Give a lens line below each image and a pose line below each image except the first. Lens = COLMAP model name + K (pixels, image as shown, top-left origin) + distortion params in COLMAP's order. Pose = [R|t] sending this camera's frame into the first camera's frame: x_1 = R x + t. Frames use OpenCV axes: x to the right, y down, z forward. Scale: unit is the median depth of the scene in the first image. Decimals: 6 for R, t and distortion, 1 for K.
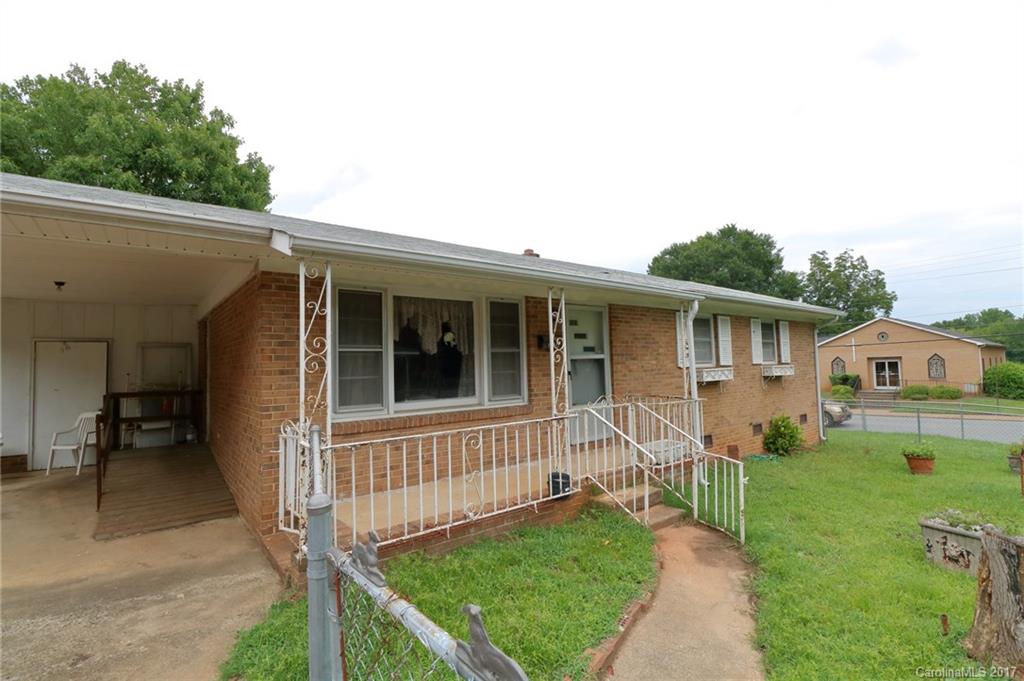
lens RADIAL K [[487.4, 0, 509.8], [0, 487.4, 343.3], [0, 0, 1]] dist [0.000332, -0.001837]
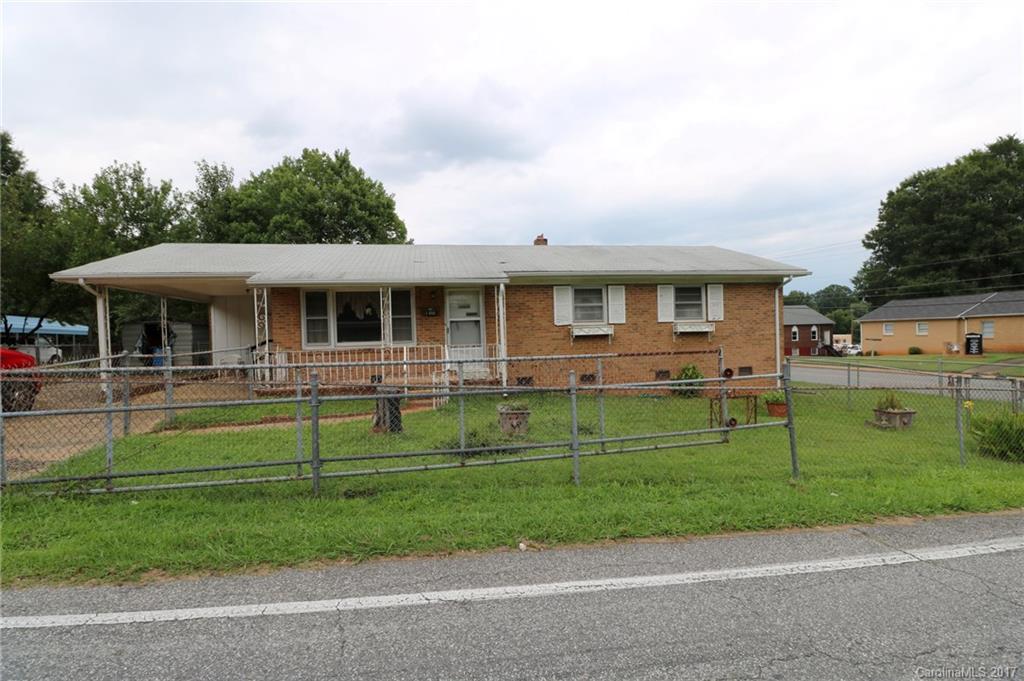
lens RADIAL K [[487.4, 0, 513.6], [0, 487.4, 340.1], [0, 0, 1]] dist [0.000332, -0.001837]
pose [[0.890400, 0.005719, -0.455142, 0.780193], [0.028578, 0.997246, 0.068438, -0.007273], [0.454280, -0.073944, 0.887785, -0.292373]]
